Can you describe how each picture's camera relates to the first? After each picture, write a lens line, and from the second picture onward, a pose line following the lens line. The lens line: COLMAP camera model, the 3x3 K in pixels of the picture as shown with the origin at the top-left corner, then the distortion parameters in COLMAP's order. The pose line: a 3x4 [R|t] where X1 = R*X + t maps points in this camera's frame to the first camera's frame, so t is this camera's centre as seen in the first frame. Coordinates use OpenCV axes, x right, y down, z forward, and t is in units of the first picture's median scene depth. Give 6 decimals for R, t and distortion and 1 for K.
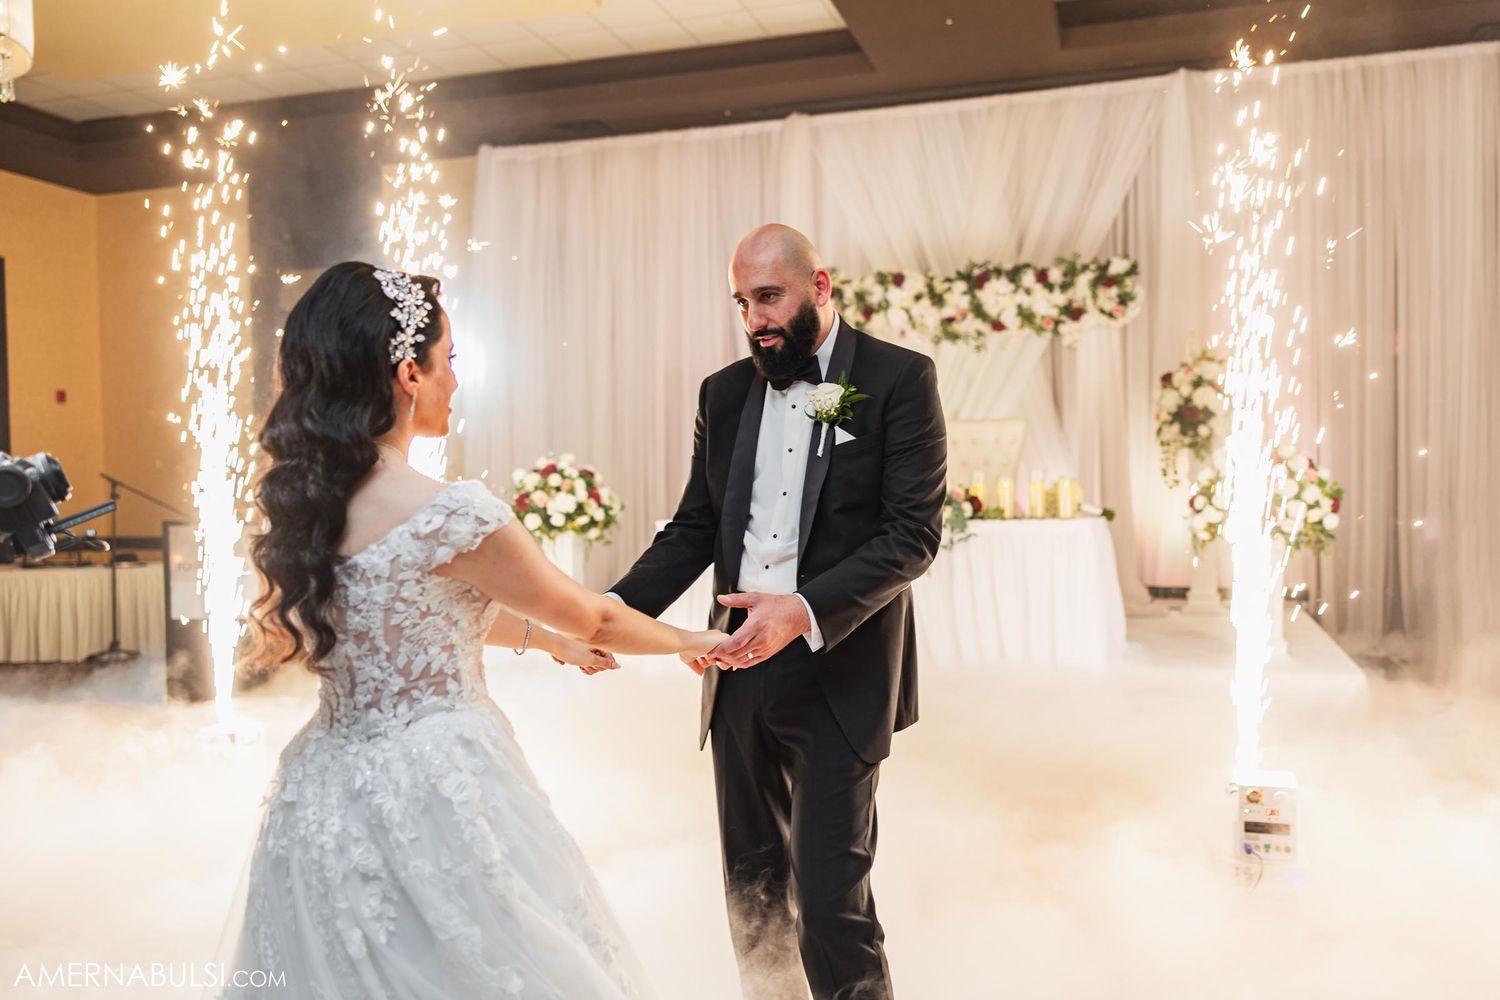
lens RADIAL K [[1237.7, 0, 784.0], [0, 1237.7, 527.7], [0, 0, 1]] dist [-0.000598, -0.004450]
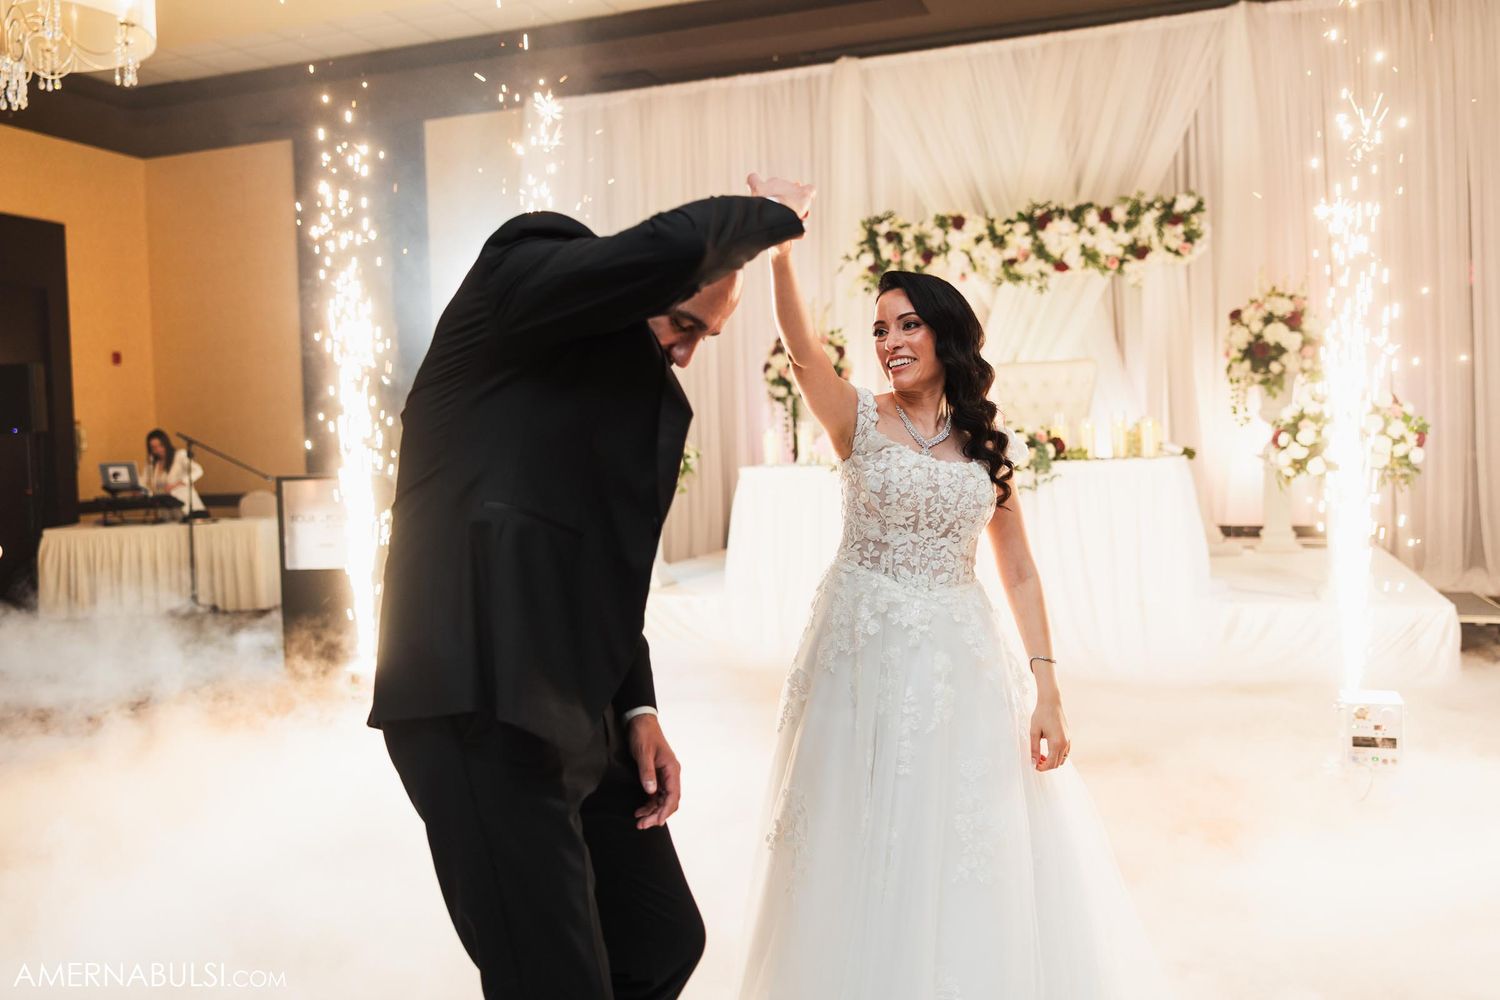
lens RADIAL K [[1319.6, 0, 710.2], [0, 1319.6, 477.2], [0, 0, 1]] dist [-0.017153, 0.001869]
pose [[0.998114, -0.018086, -0.058659, -0.050254], [0.018100, 0.999836, -0.000285, 0.001668], [0.058655, -0.000777, 0.998278, -0.074683]]
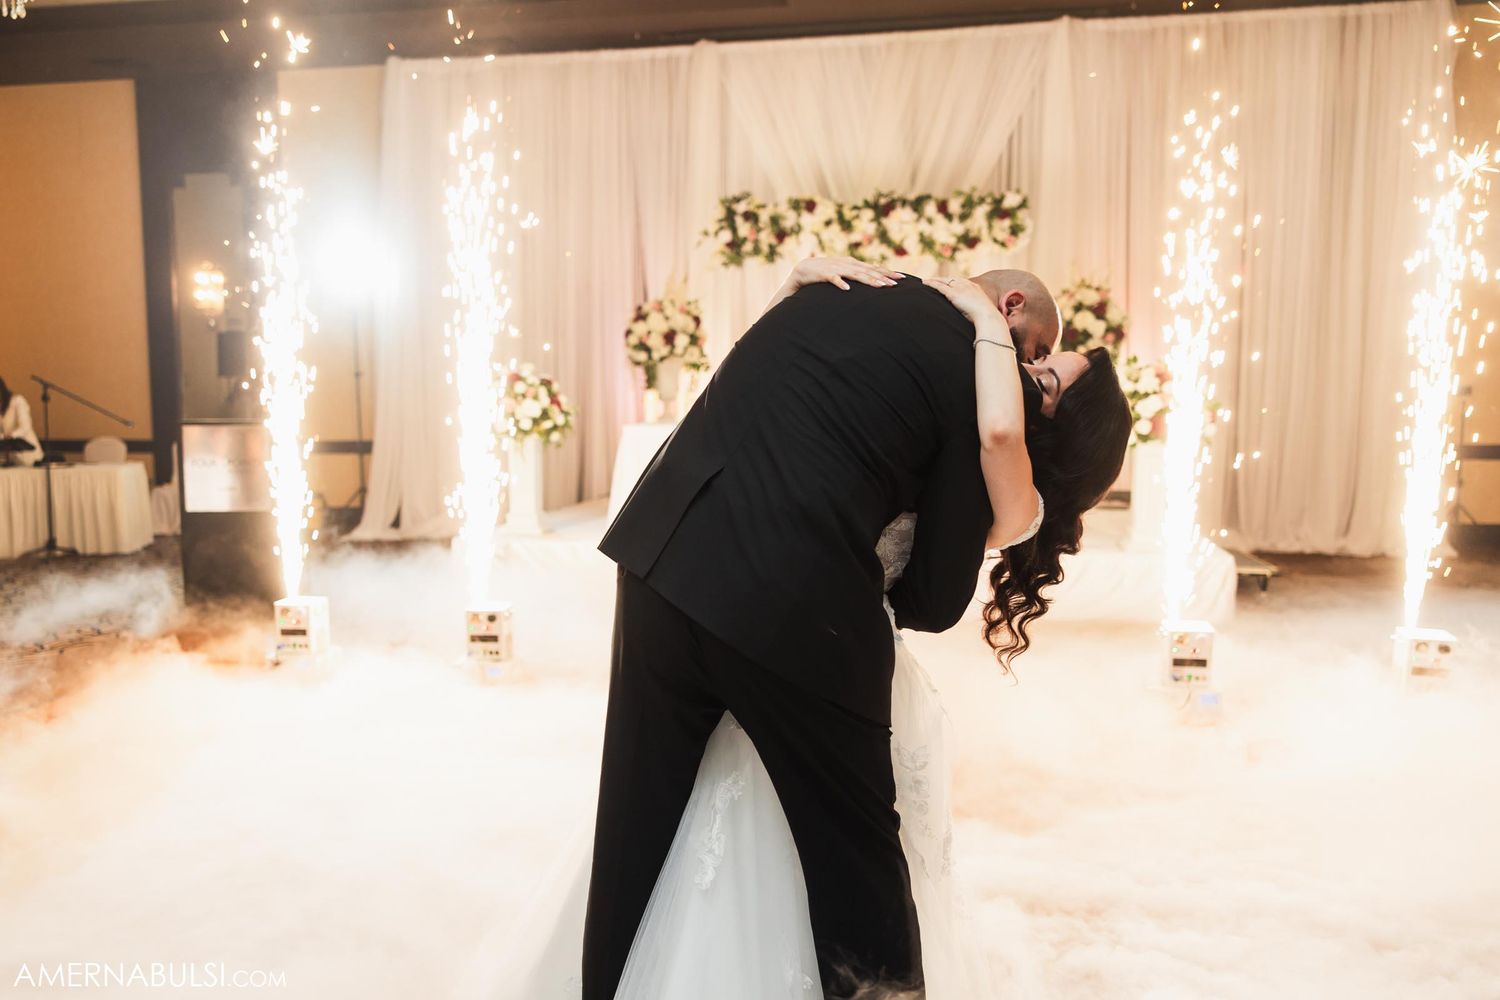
lens RADIAL K [[1259.8, 0, 715.8], [0, 1259.8, 535.5], [0, 0, 1]] dist [0.004634, -0.009122]
pose [[0.994400, -0.000012, 0.105678, -0.110393], [-0.007927, 0.997174, 0.074708, 0.006351], [-0.105381, -0.075128, 0.991590, -0.113325]]
